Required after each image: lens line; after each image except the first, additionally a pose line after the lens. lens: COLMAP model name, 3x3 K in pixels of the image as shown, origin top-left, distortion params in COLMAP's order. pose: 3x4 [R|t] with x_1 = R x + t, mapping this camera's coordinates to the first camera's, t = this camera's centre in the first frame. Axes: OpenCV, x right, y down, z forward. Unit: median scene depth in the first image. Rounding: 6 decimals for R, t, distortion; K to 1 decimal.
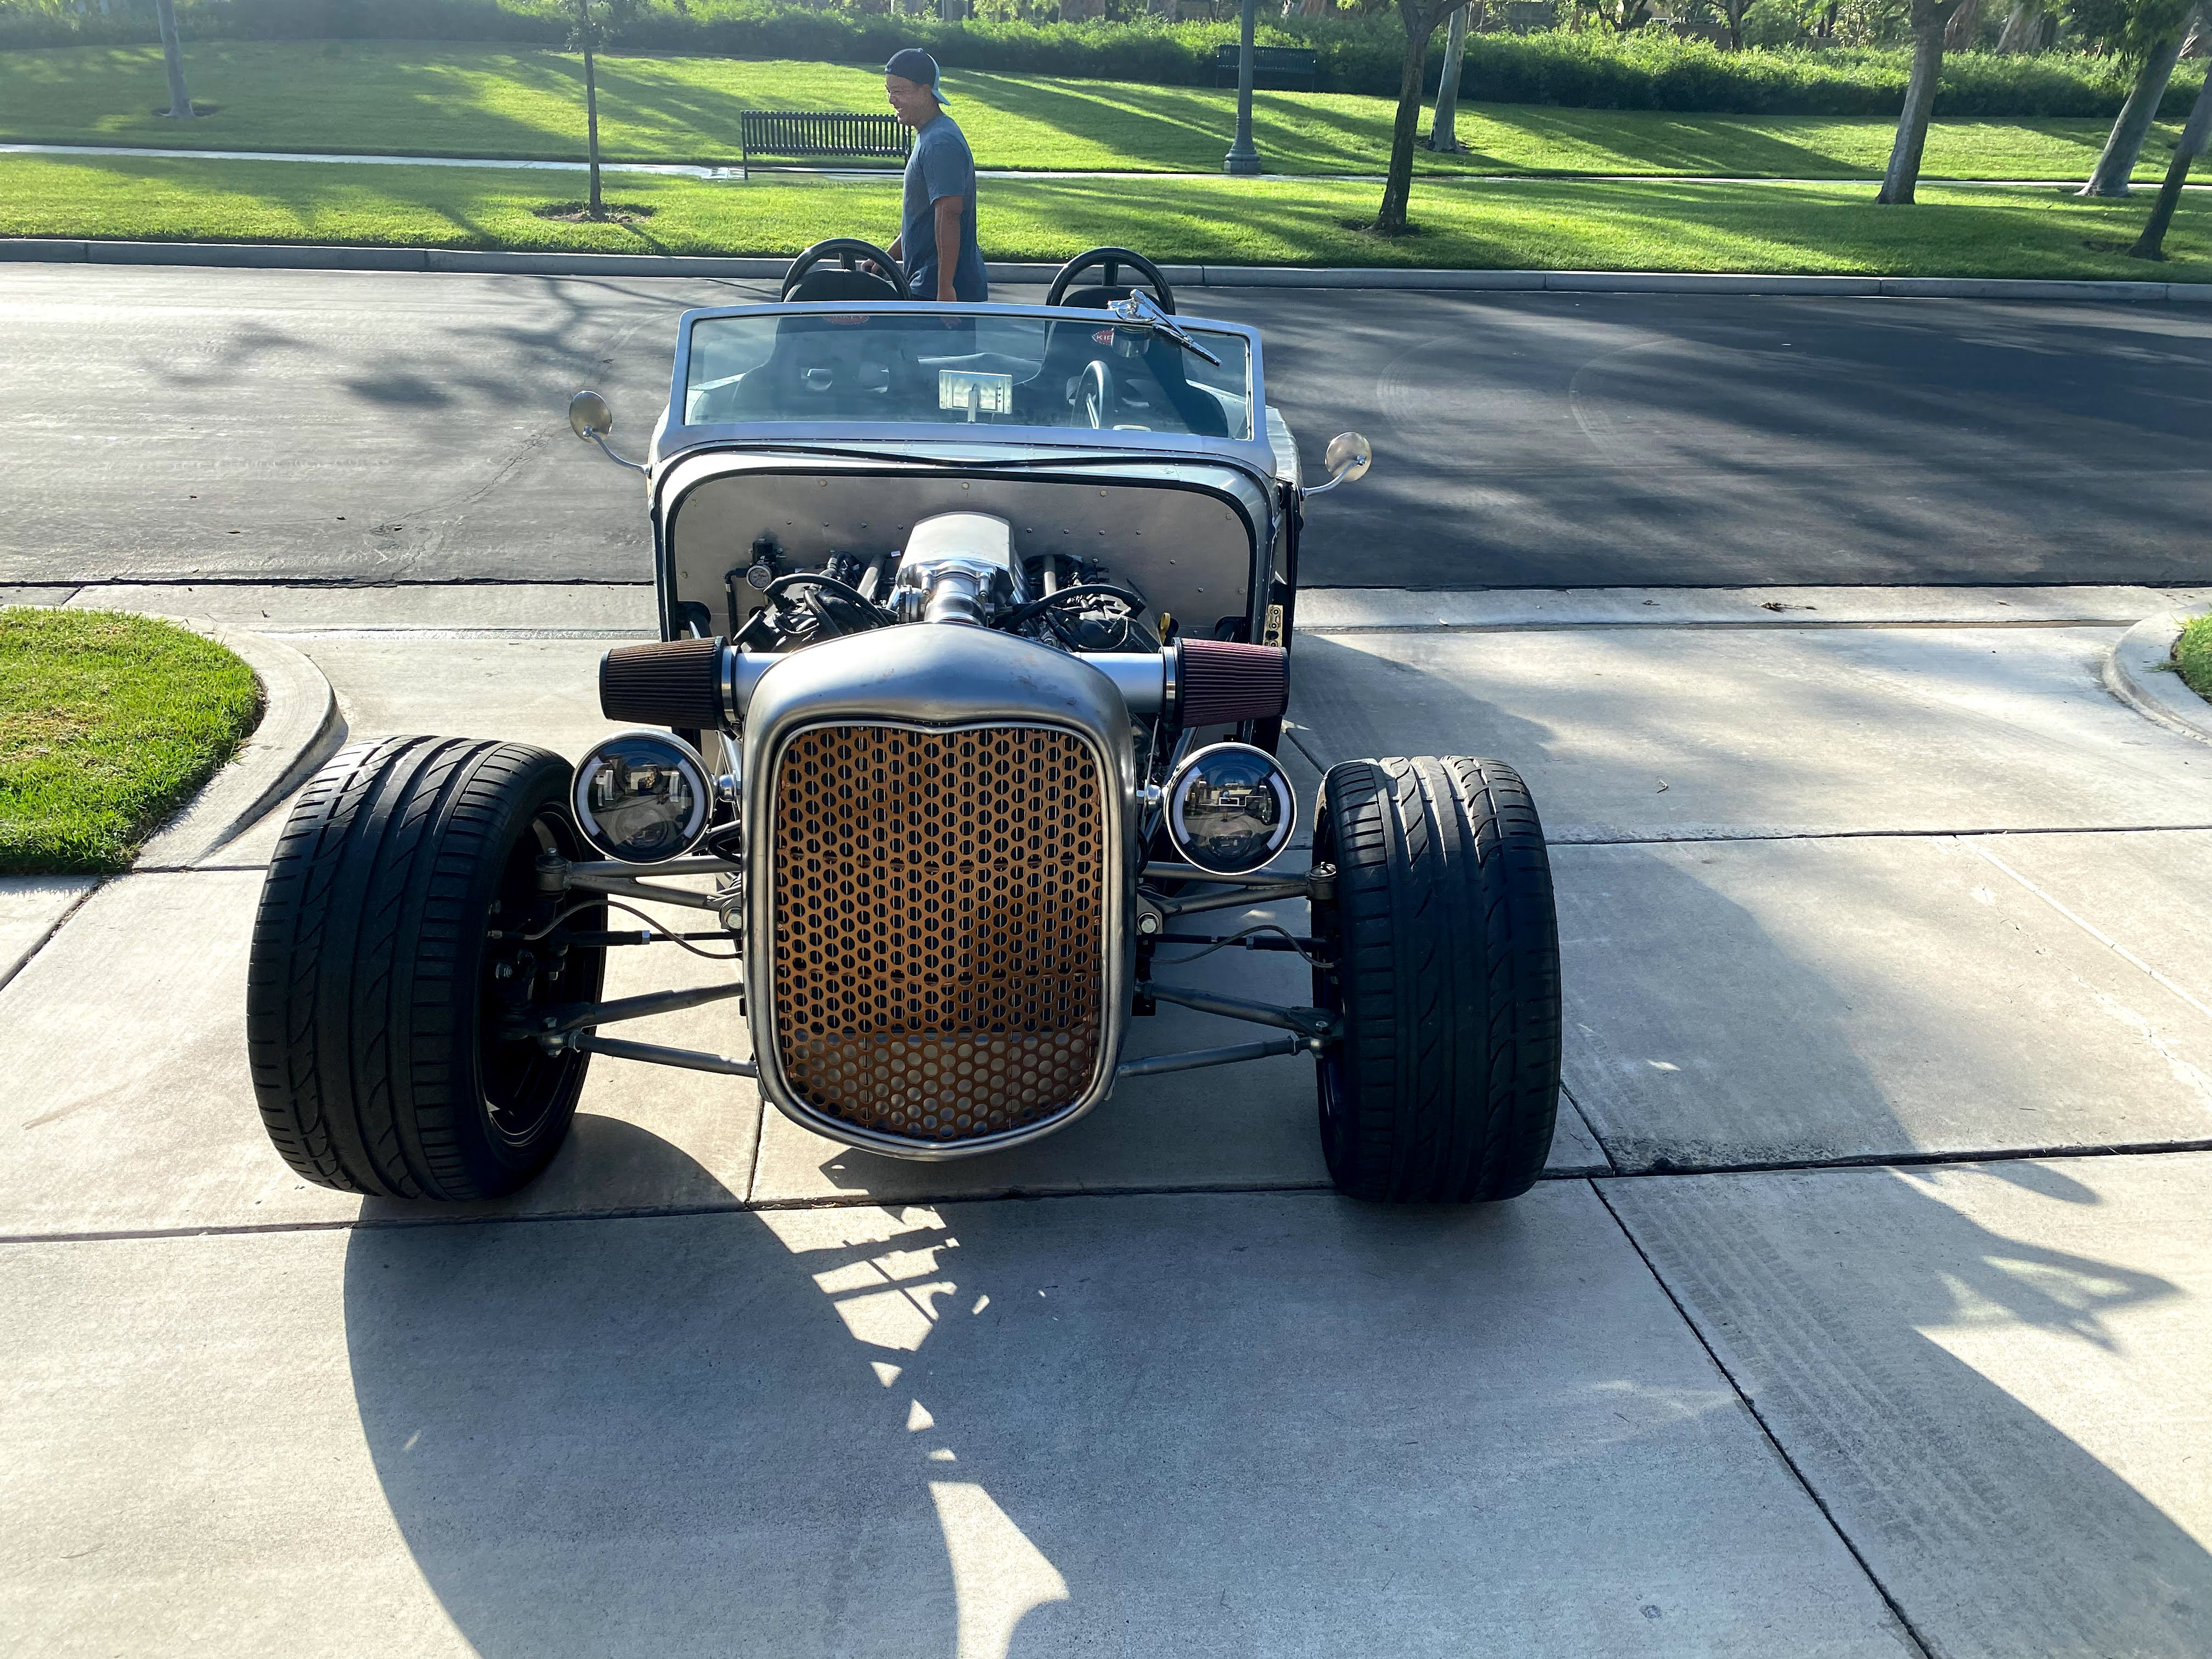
lens RADIAL K [[1744.5, 0, 1110.3], [0, 1744.5, 868.3], [0, 0, 1]] dist [0.035079, -0.030673]
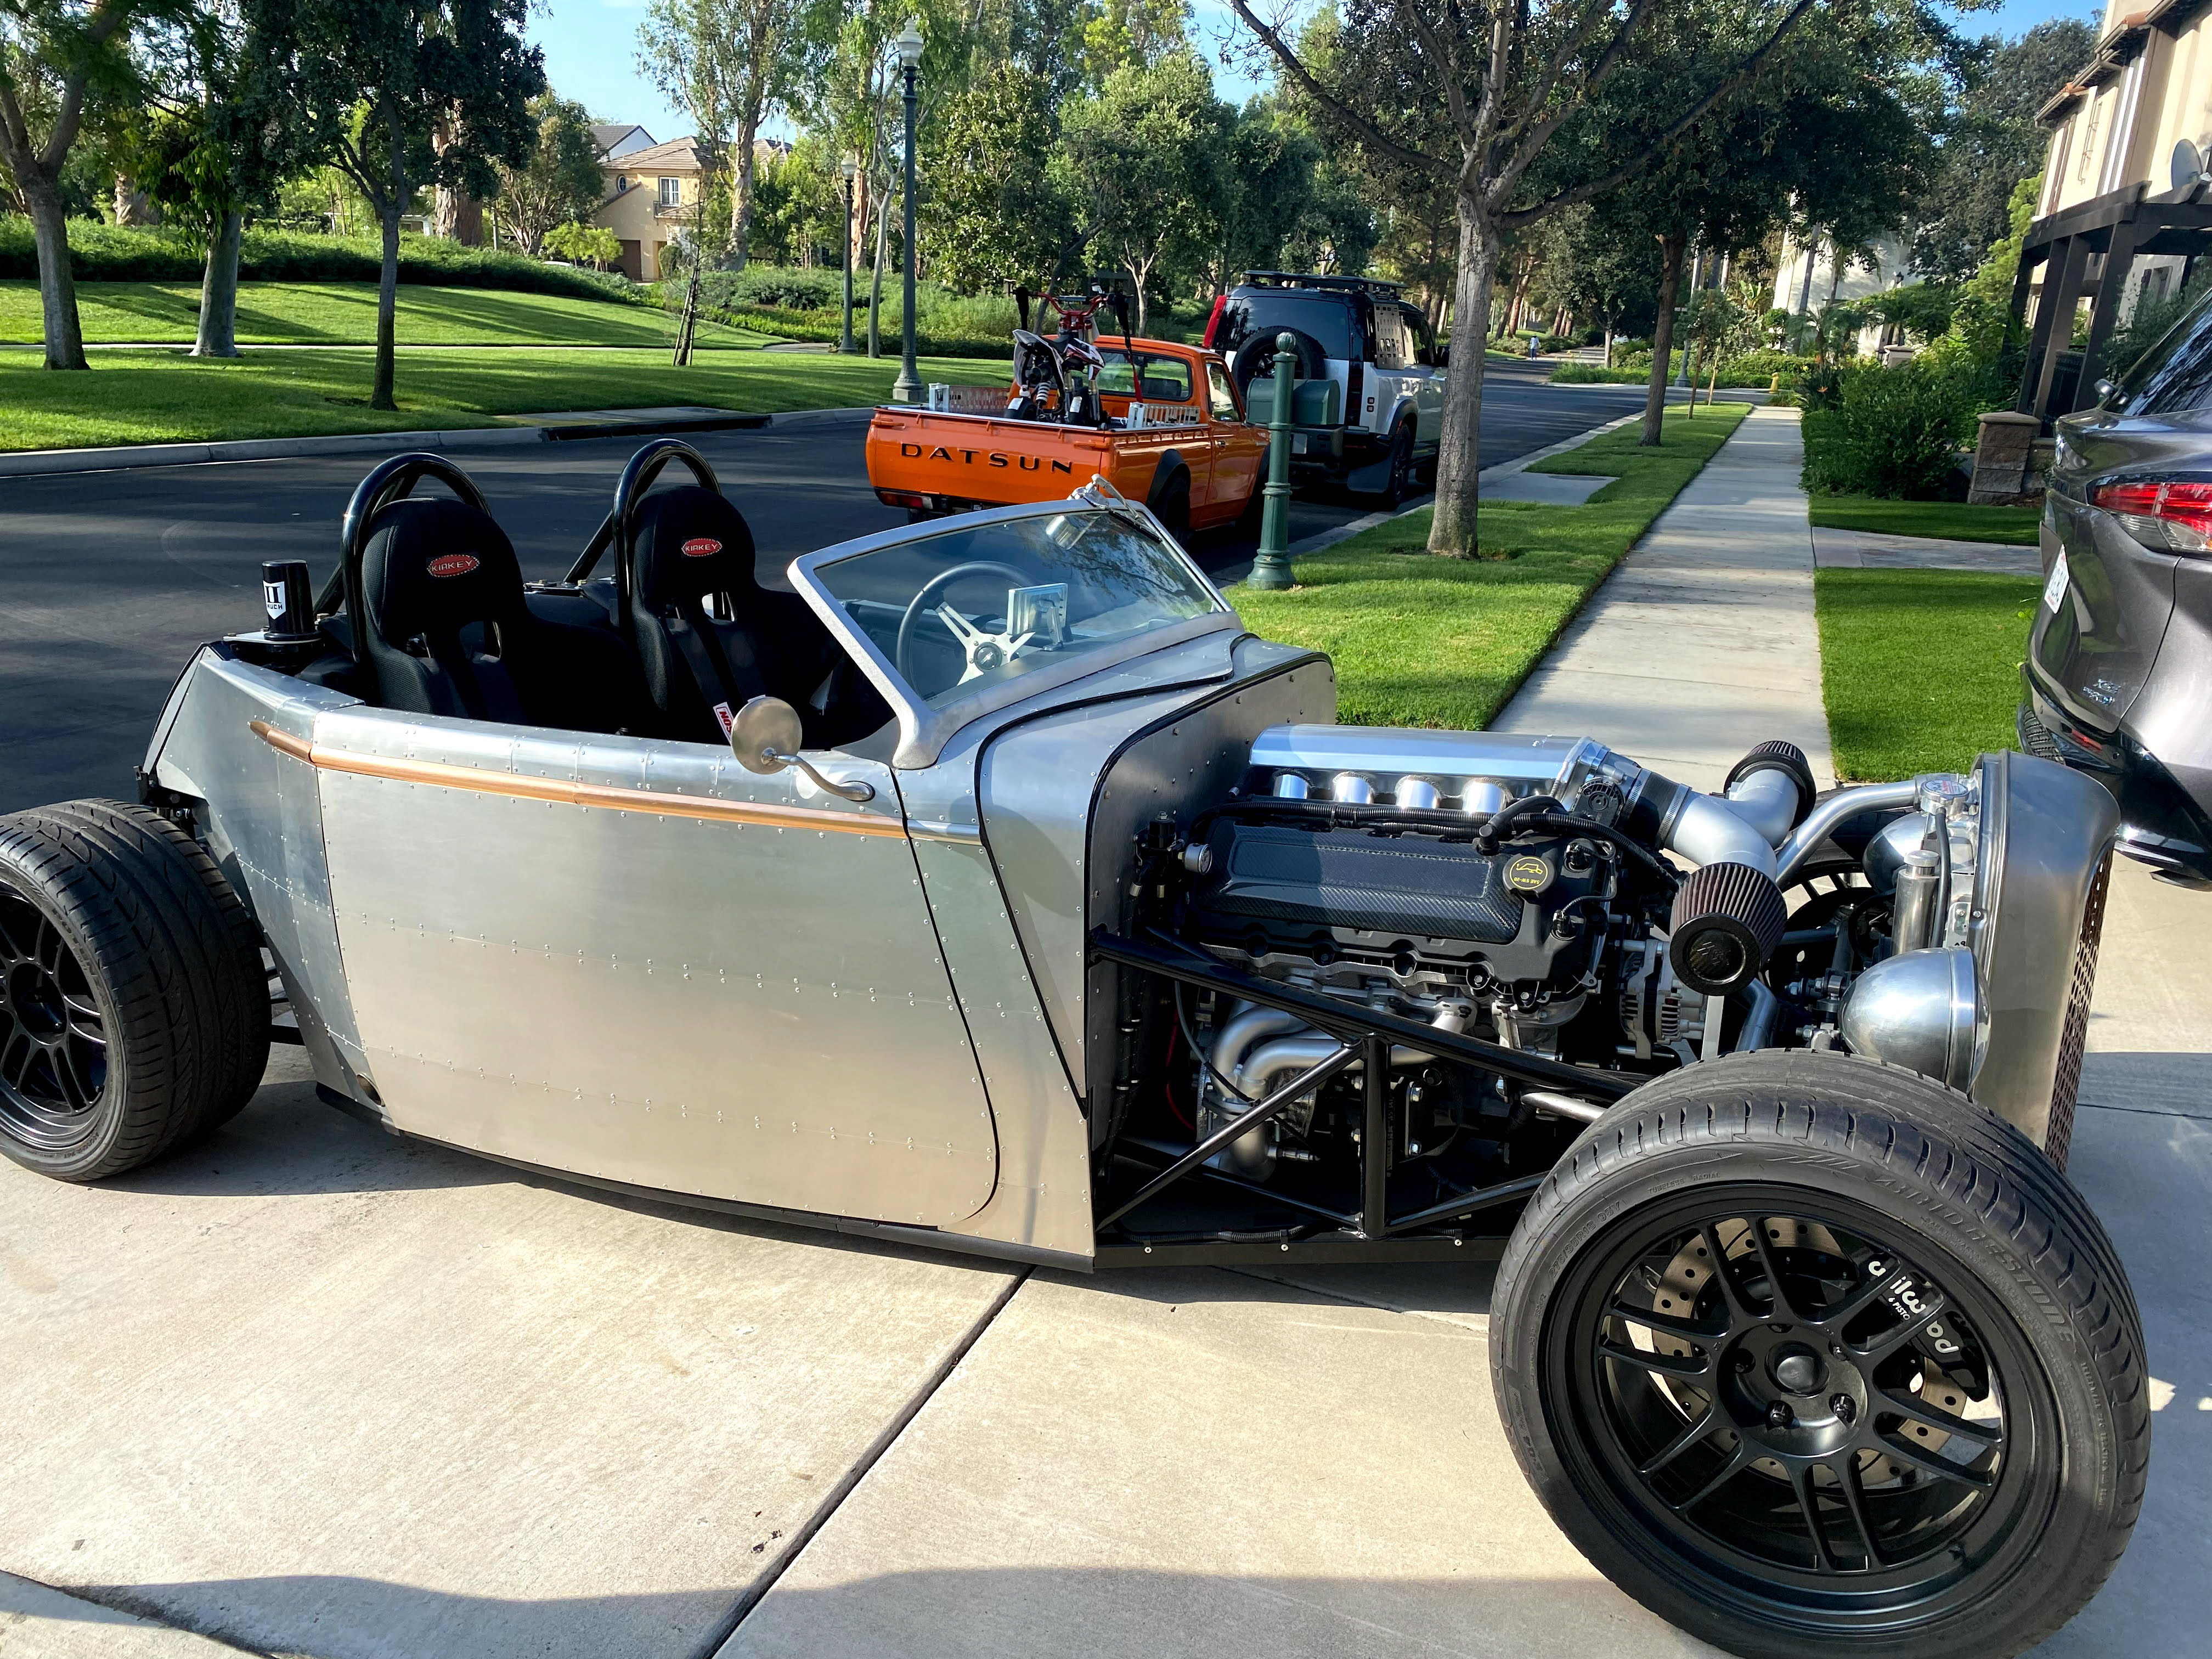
lens RADIAL K [[1744.5, 0, 1110.3], [0, 1744.5, 868.3], [0, 0, 1]] dist [0.035079, -0.030673]
pose [[0.473125, -0.273687, 0.837406, -0.155695], [0.339790, 0.933668, 0.113170, -0.047655], [-0.812832, 0.230999, 0.534737, 0.109593]]
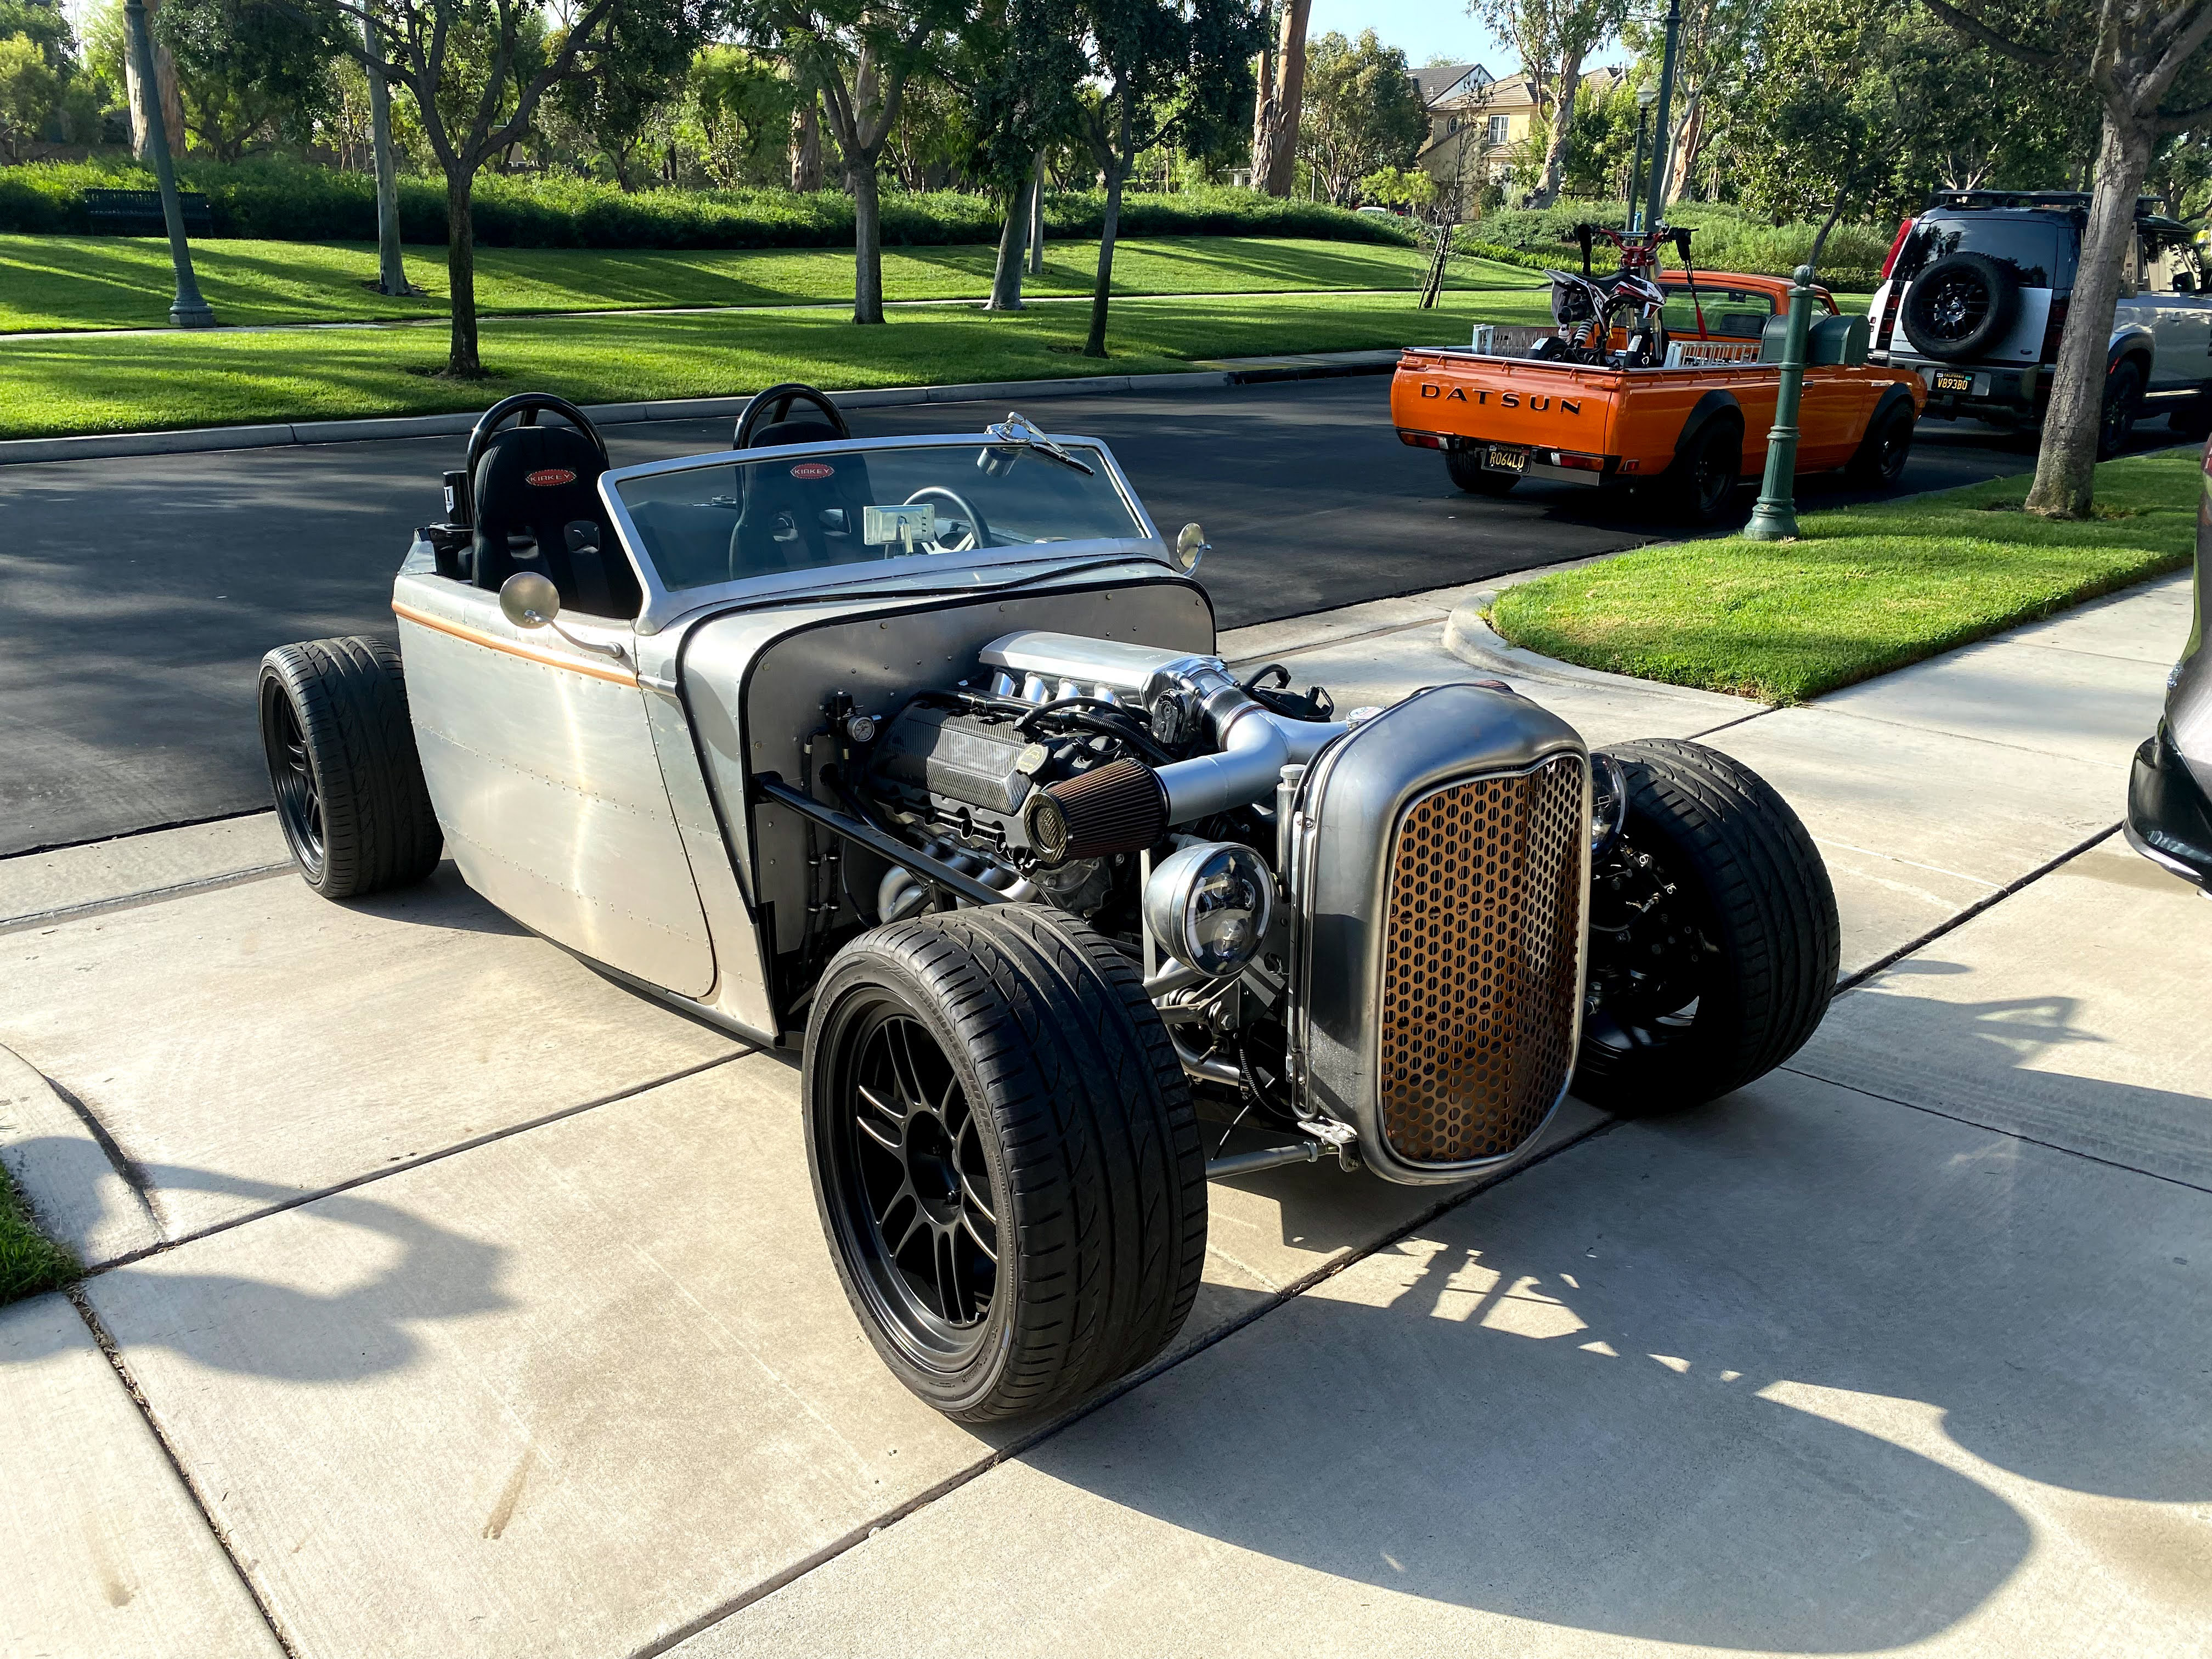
lens RADIAL K [[1737.9, 0, 1112.6], [0, 1737.9, 927.0], [0, 0, 1]] dist [-0.003598, 0.010722]
pose [[0.813235, -0.237066, 0.531458, -0.110431], [0.255519, 0.965980, 0.039898, -0.011753], [-0.522837, 0.103352, 0.846144, 0.023401]]
